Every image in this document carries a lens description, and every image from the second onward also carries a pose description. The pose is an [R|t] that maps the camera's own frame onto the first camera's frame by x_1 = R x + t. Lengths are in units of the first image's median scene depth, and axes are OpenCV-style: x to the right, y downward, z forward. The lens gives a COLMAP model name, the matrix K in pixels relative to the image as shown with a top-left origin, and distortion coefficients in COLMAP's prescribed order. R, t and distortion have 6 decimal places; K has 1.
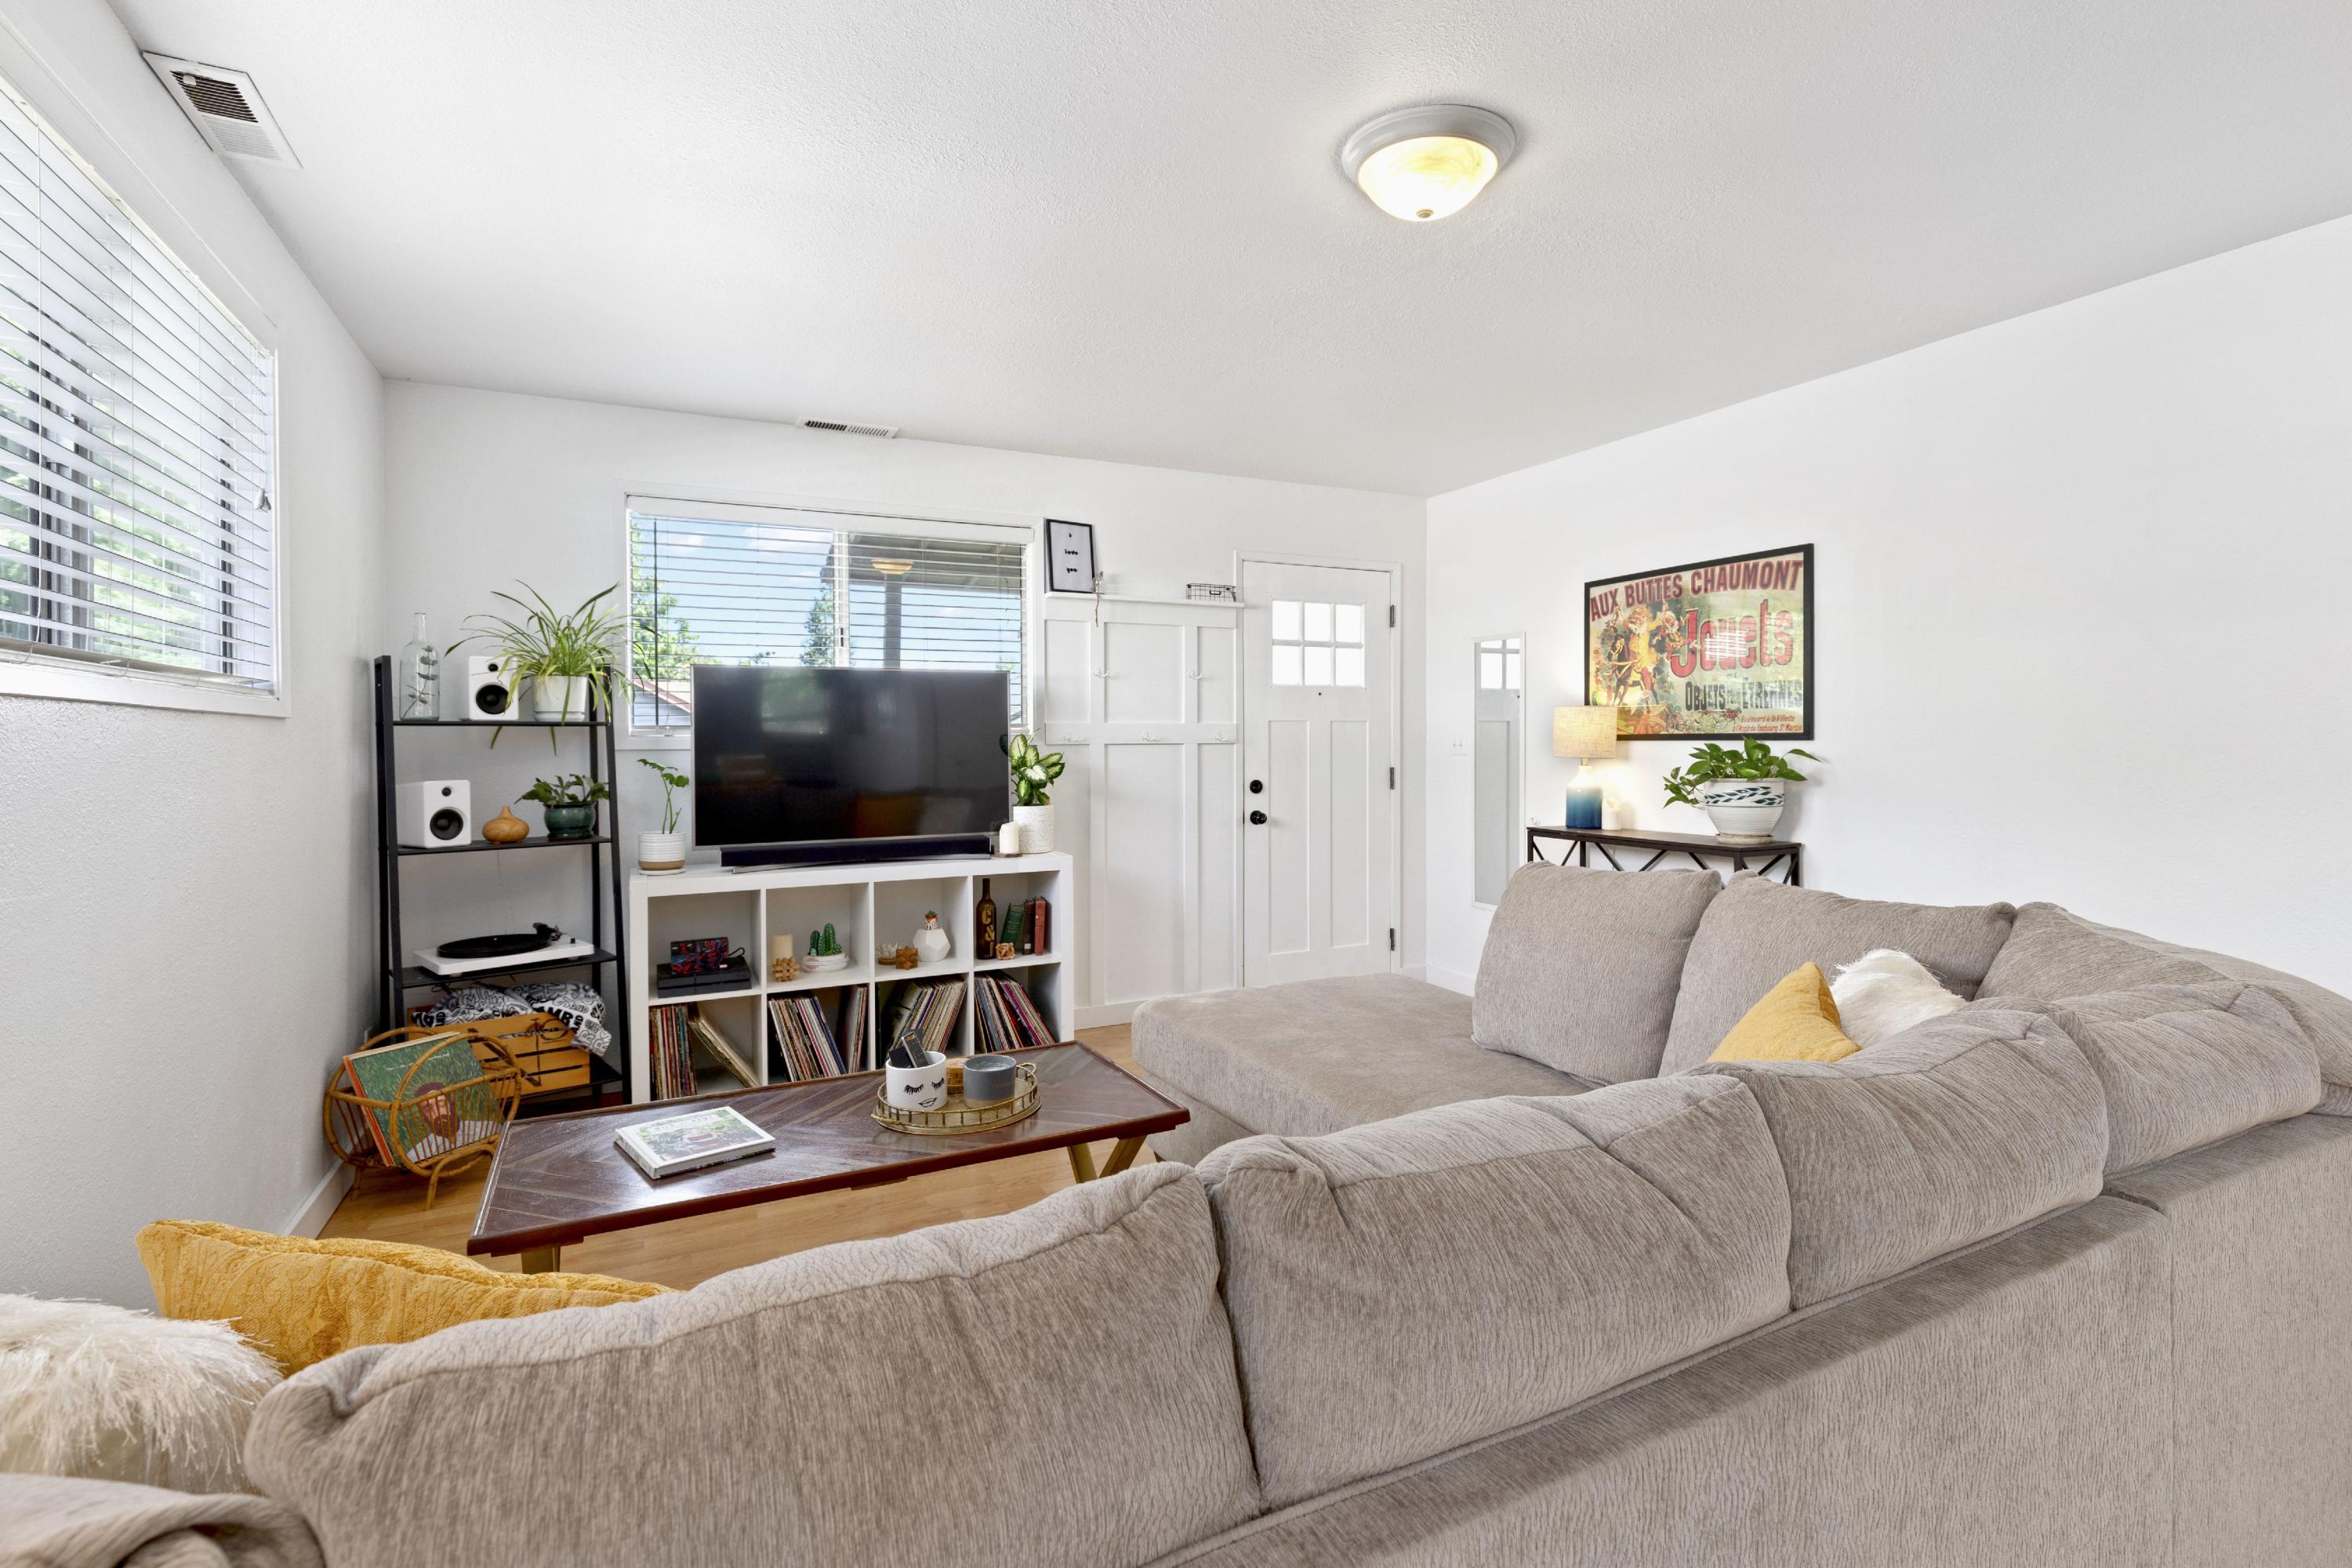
lens RADIAL K [[1086.1, 0, 1175.6], [0, 1086.1, 749.9], [0, 0, 1]] dist [0.000368, 0.000003]
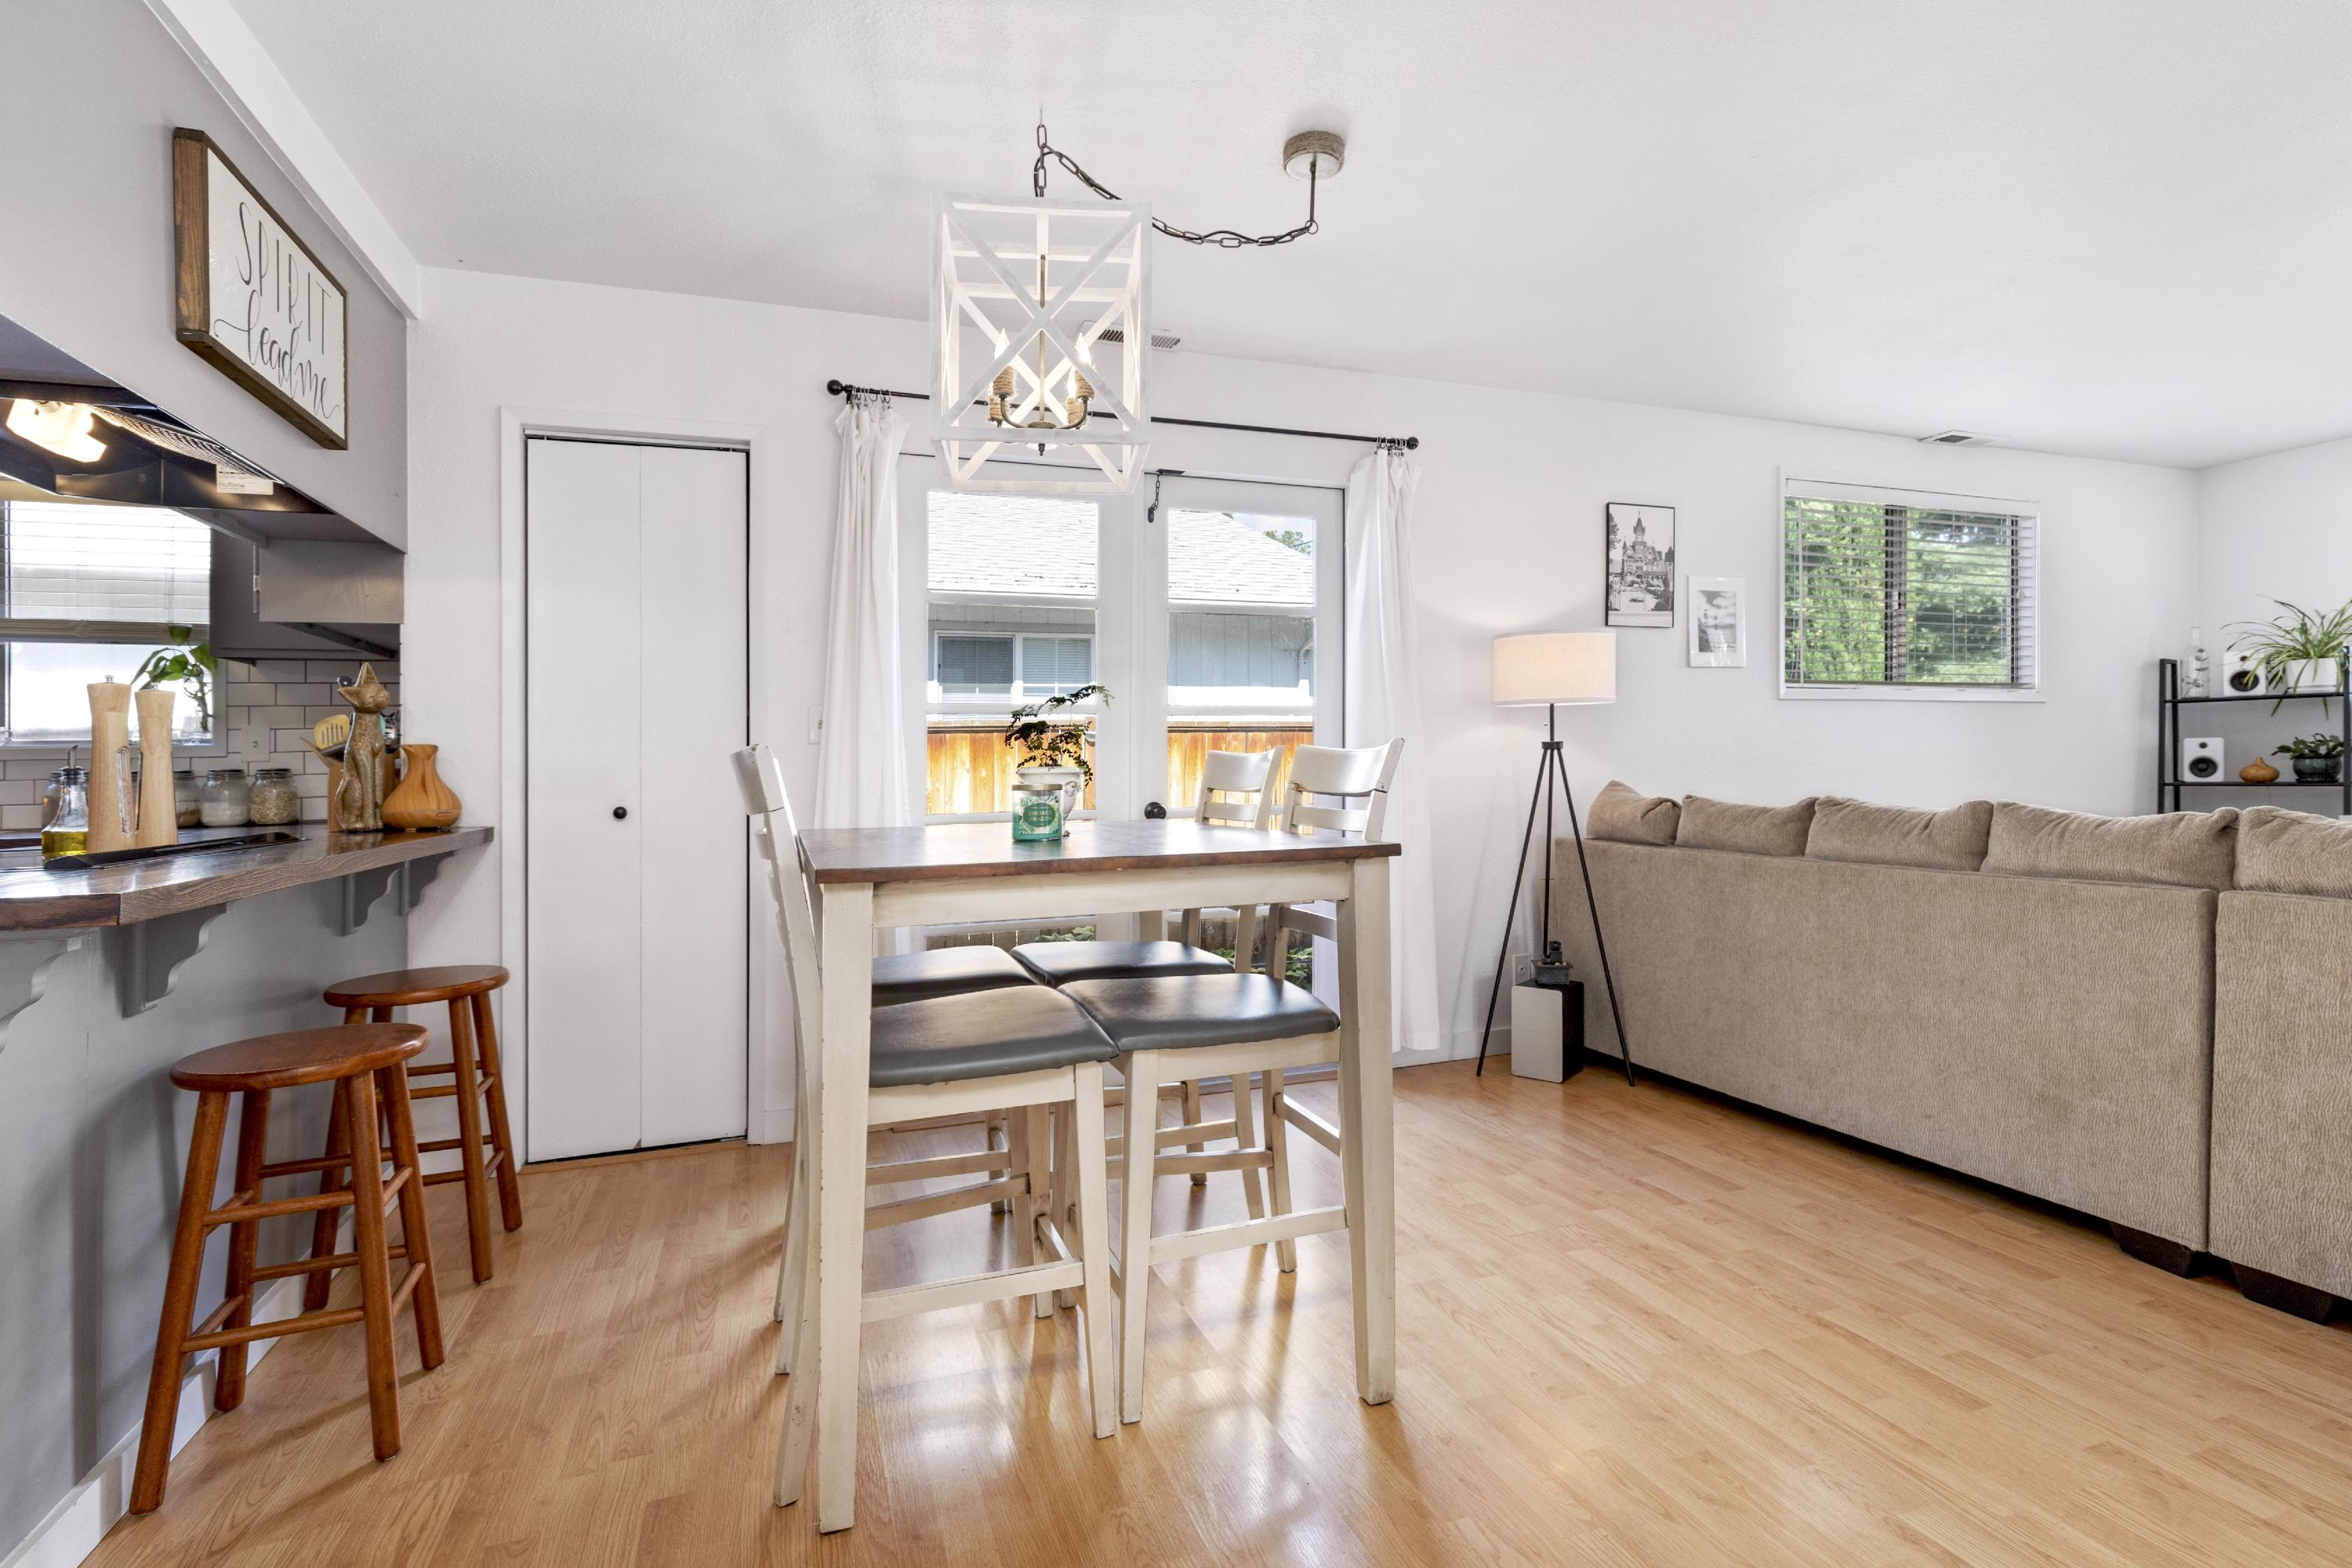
lens RADIAL K [[1101.0, 0, 1157.5], [0, 1101.0, 755.3], [0, 0, 1]] dist [0.004564, 0.000682]
pose [[-0.128721, -0.002369, -0.991678, 0.825325], [0.007805, 0.999964, -0.003402, 0.037064], [0.991650, -0.008178, -0.128698, -0.185398]]
